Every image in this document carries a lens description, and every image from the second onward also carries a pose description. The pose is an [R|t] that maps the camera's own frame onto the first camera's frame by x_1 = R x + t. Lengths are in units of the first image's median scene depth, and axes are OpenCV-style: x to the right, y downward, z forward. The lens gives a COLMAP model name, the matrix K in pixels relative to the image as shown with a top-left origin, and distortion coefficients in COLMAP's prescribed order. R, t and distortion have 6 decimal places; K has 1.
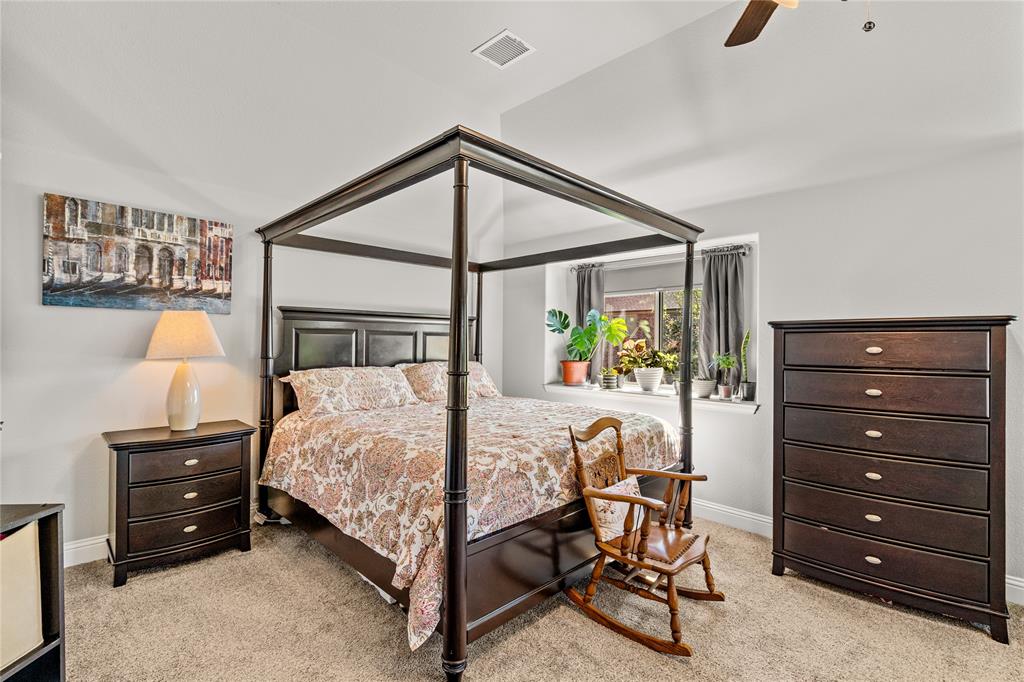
lens RADIAL K [[464.6, 0, 514.2], [0, 464.6, 341.9], [0, 0, 1]] dist [-0.001372, 0.001355]
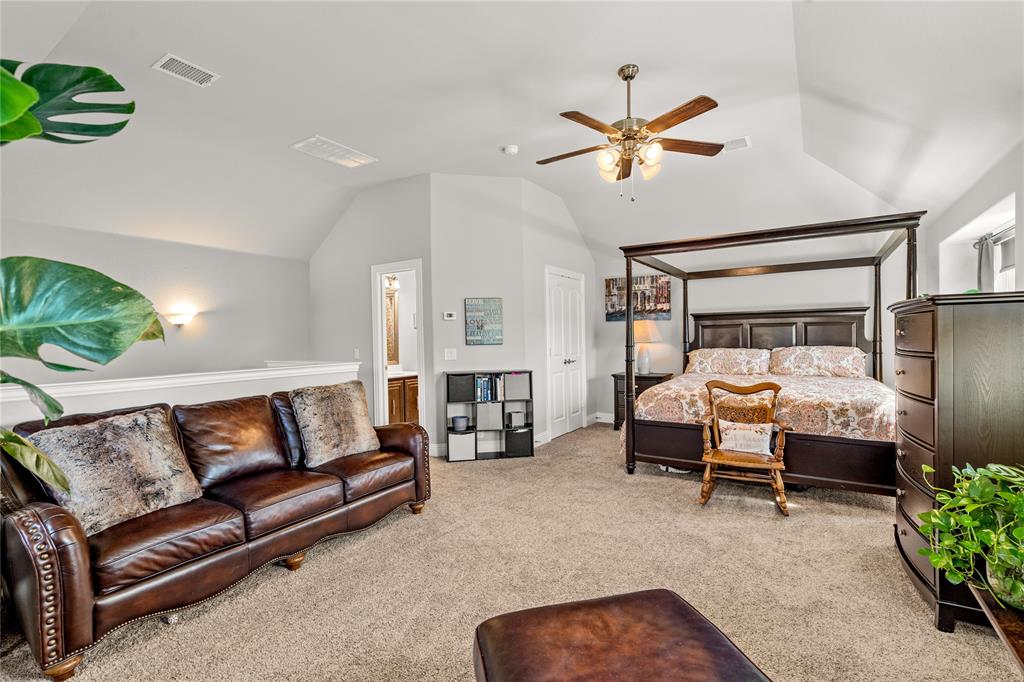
lens RADIAL K [[464.6, 0, 514.2], [0, 464.6, 341.9], [0, 0, 1]] dist [-0.001372, 0.001355]
pose [[0.206401, 0.001216, -0.978467, 1.245018], [0.020674, 0.999771, 0.005604, 0.009933], [0.978249, -0.021386, 0.206329, -0.055680]]
